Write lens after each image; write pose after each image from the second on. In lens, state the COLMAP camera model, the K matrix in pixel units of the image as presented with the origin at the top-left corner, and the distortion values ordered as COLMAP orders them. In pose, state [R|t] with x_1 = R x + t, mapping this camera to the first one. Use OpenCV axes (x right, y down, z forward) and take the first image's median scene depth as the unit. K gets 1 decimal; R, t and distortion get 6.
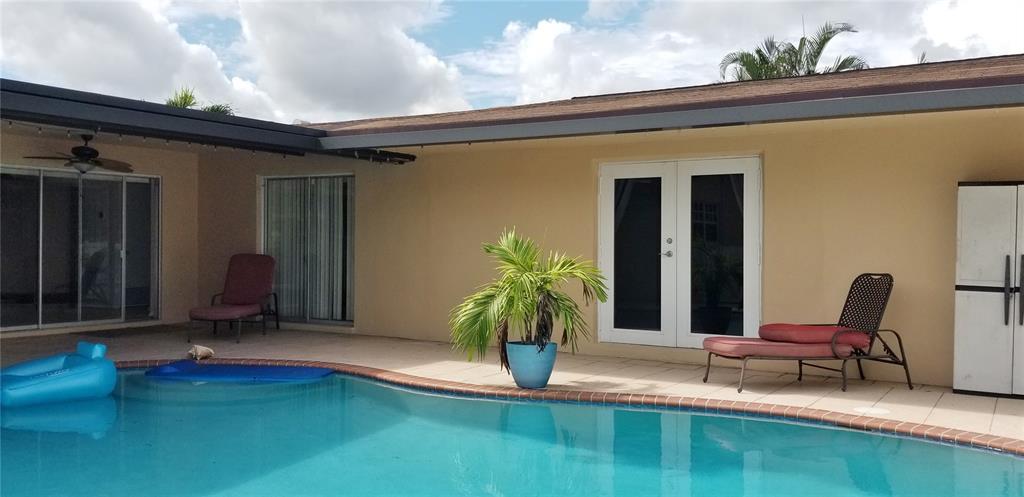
lens RADIAL K [[840.7, 0, 492.9], [0, 840.7, 248.1], [0, 0, 1]] dist [0.110614, -0.224096]
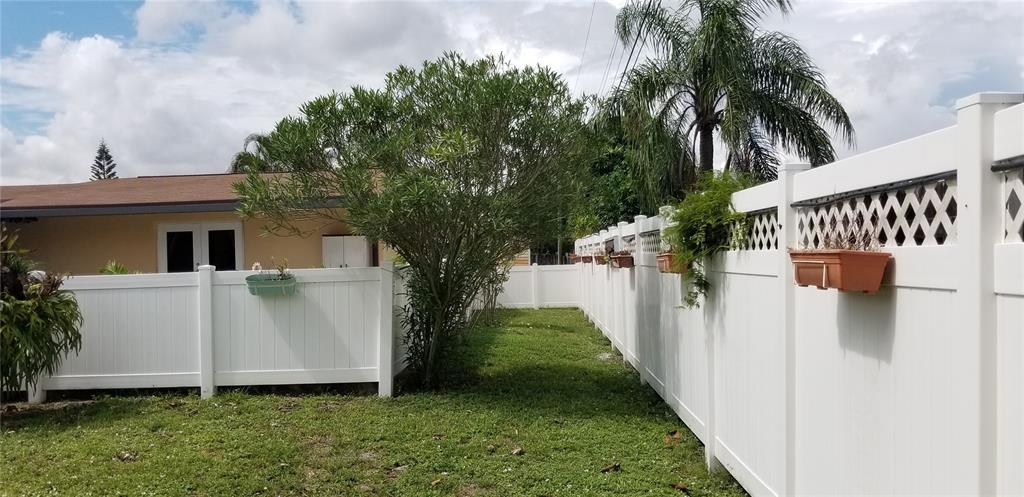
lens RADIAL K [[840.7, 0, 492.9], [0, 840.7, 248.1], [0, 0, 1]] dist [0.110614, -0.224096]
pose [[0.876589, -0.021664, 0.480751, -0.131458], [0.033467, 0.999312, -0.015992, 0.008628], [-0.480074, 0.030107, 0.876711, -1.017928]]
